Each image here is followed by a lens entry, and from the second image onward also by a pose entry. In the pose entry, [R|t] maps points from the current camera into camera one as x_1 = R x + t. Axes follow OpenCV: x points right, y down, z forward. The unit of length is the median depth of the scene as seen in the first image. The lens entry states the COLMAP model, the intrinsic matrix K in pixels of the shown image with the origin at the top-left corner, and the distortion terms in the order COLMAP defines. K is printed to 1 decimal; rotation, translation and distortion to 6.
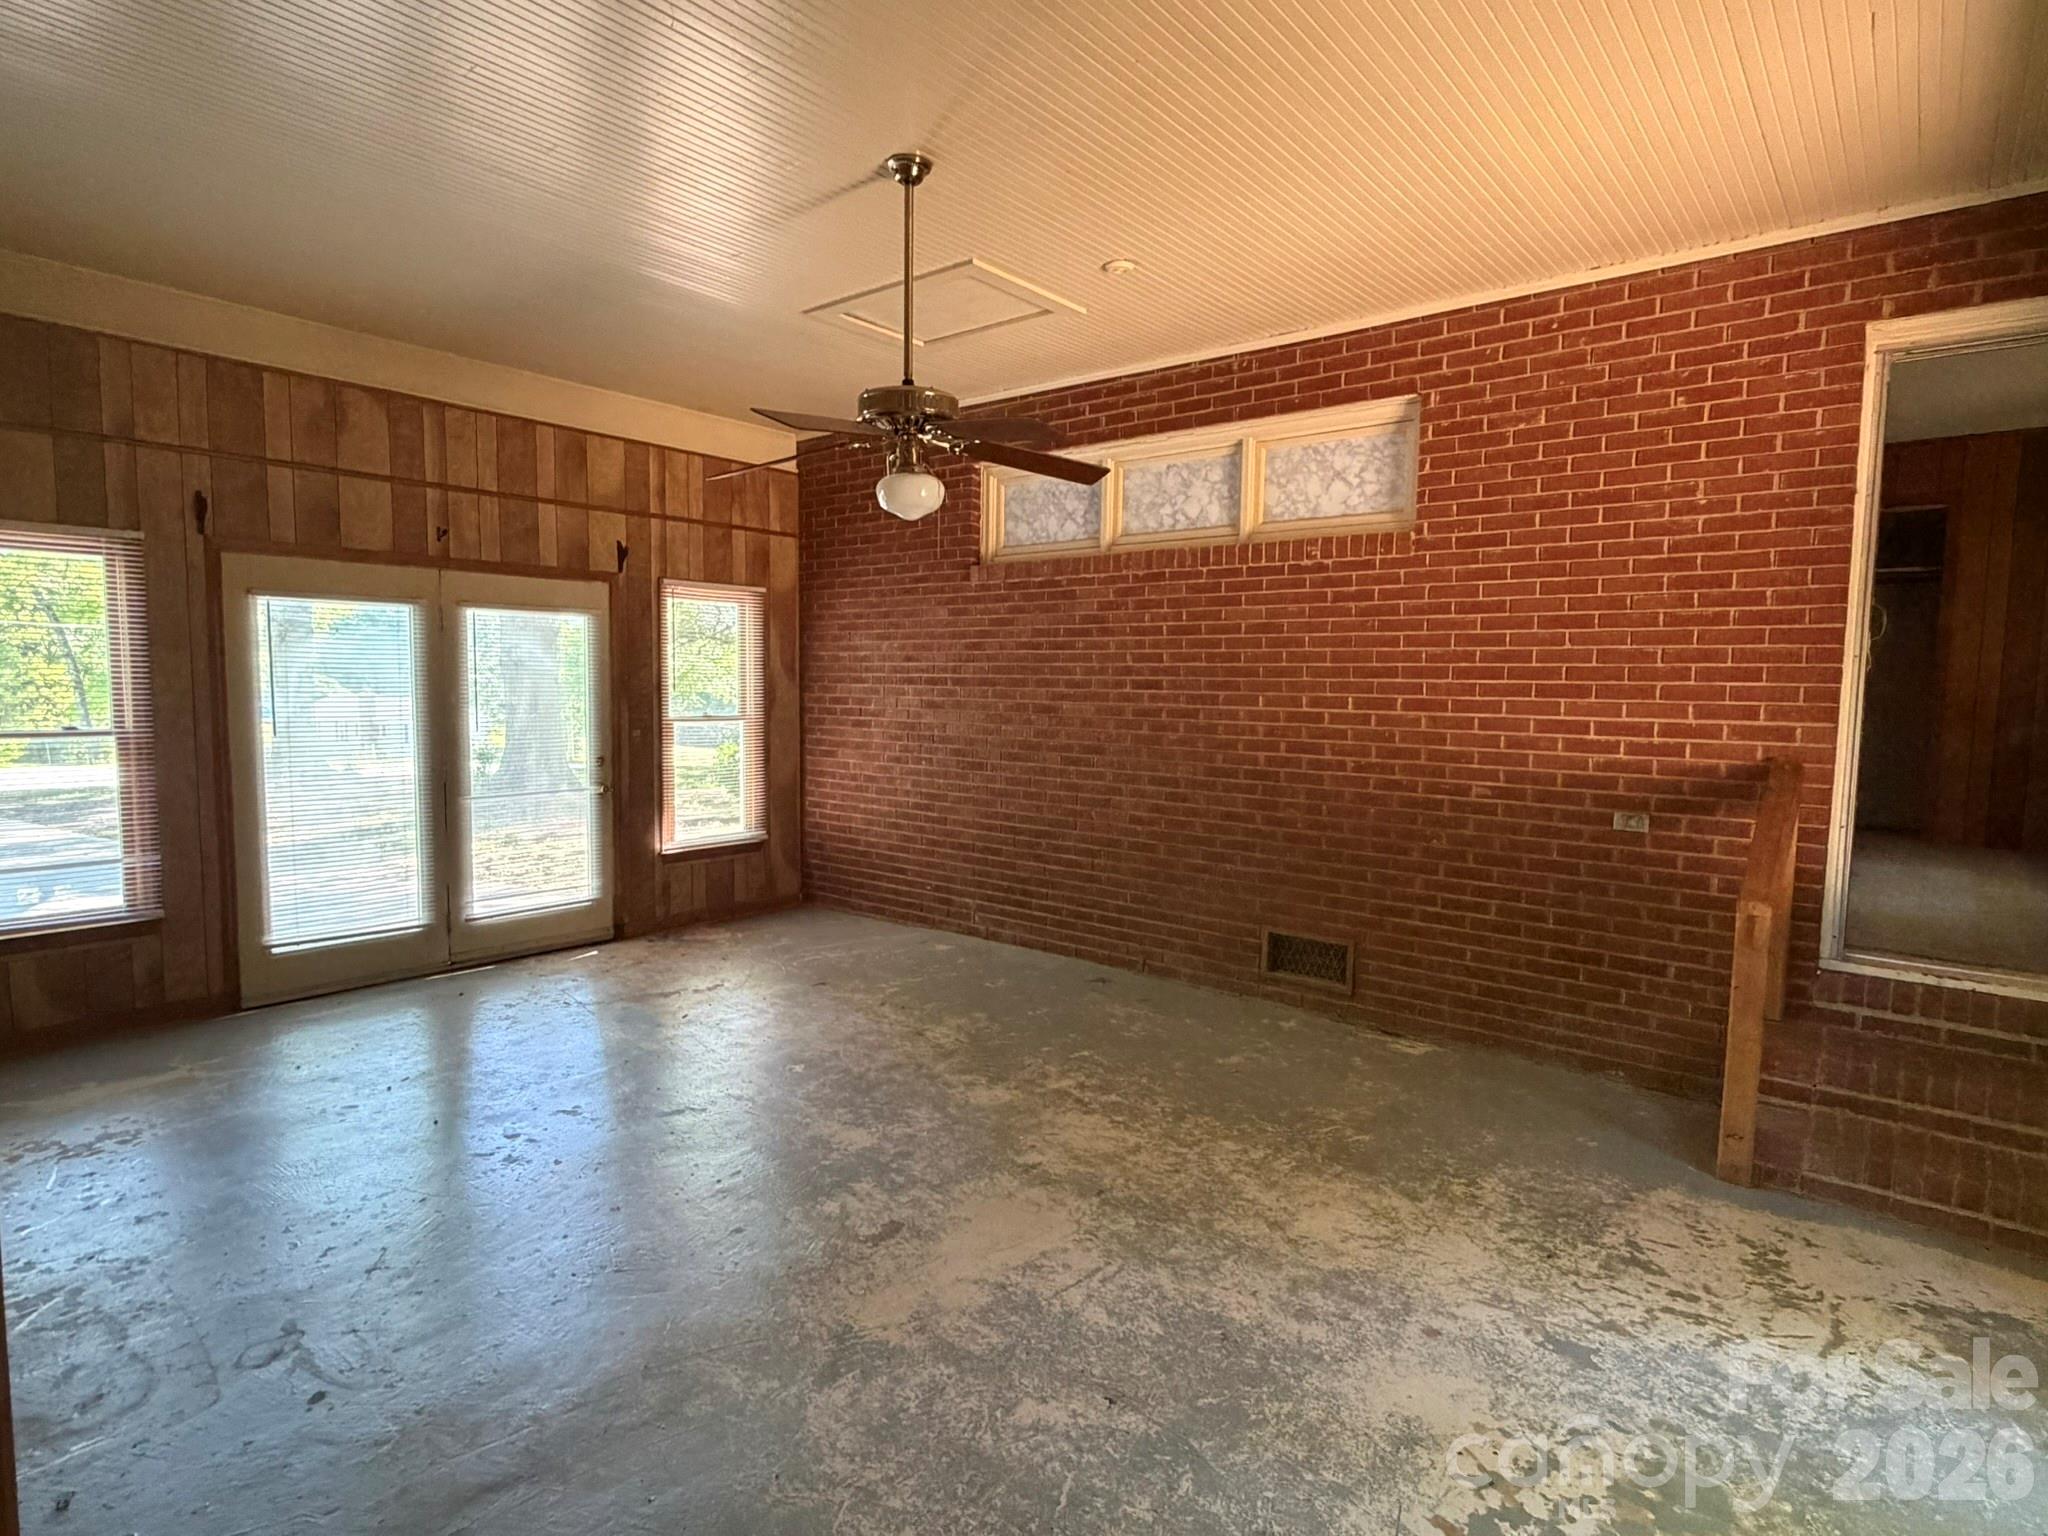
lens RADIAL K [[1086.7, 0, 1029.3], [0, 1086.7, 766.6], [0, 0, 1]] dist [0.002256, 0.000171]
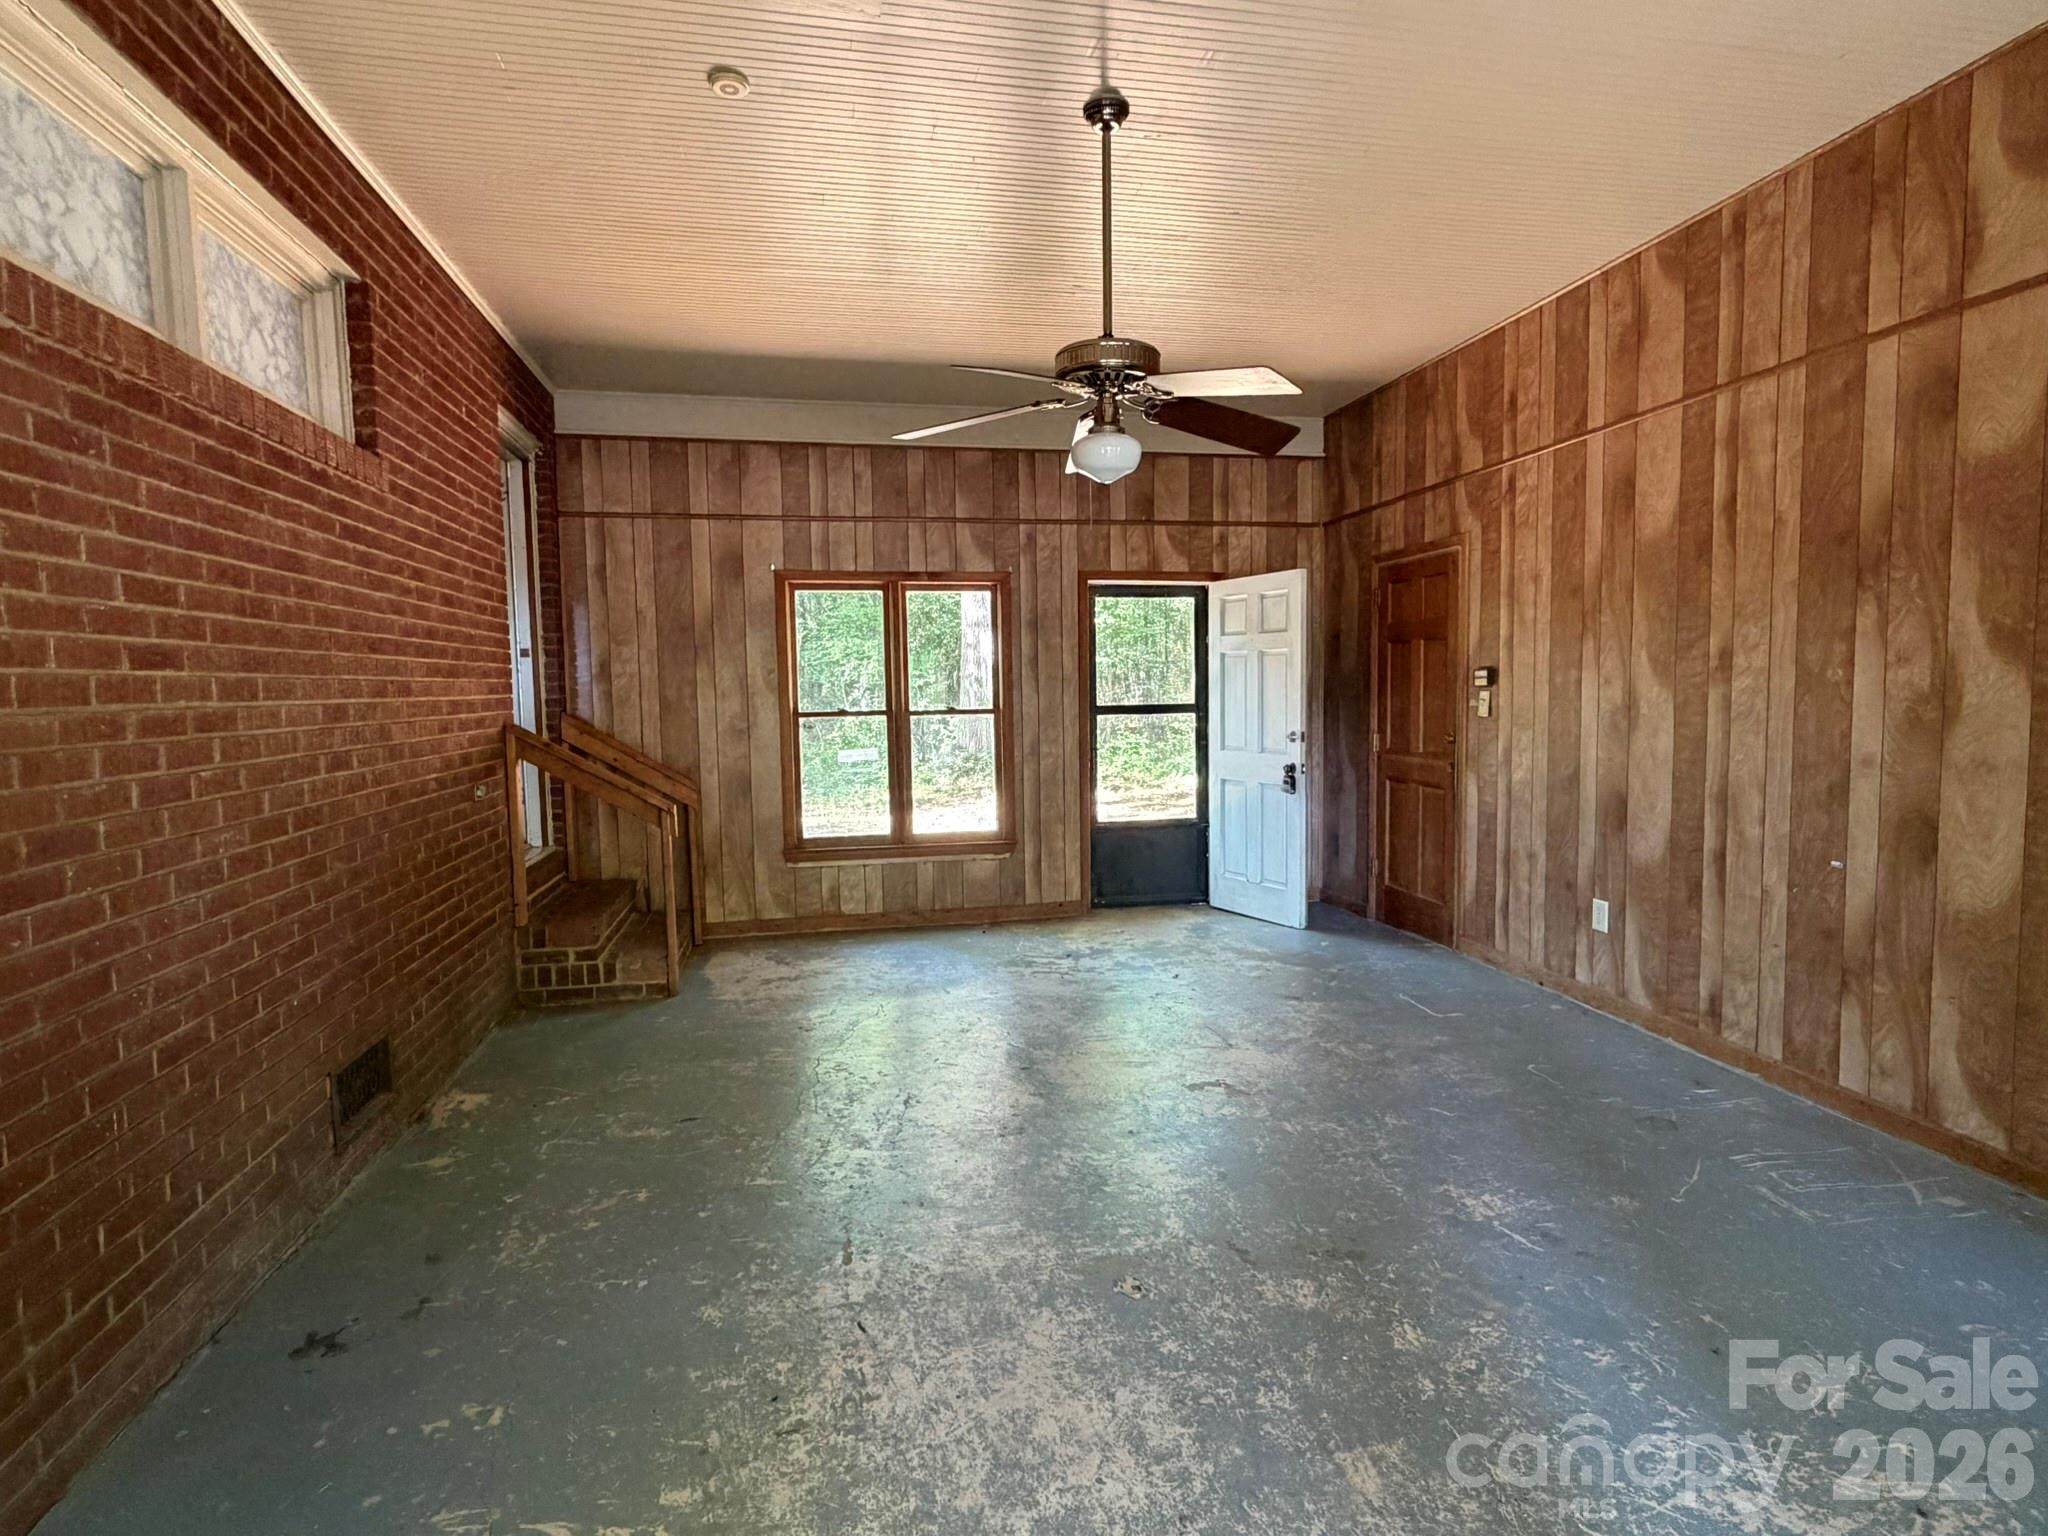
lens RADIAL K [[1086.7, 0, 1033.3], [0, 1086.7, 770.0], [0, 0, 1]] dist [0.002256, 0.000171]
pose [[-0.777317, -0.053734, 0.626811, -0.518395], [0.054409, 0.986870, 0.152074, -0.097877], [-0.626752, 0.152314, -0.764187, 1.401621]]
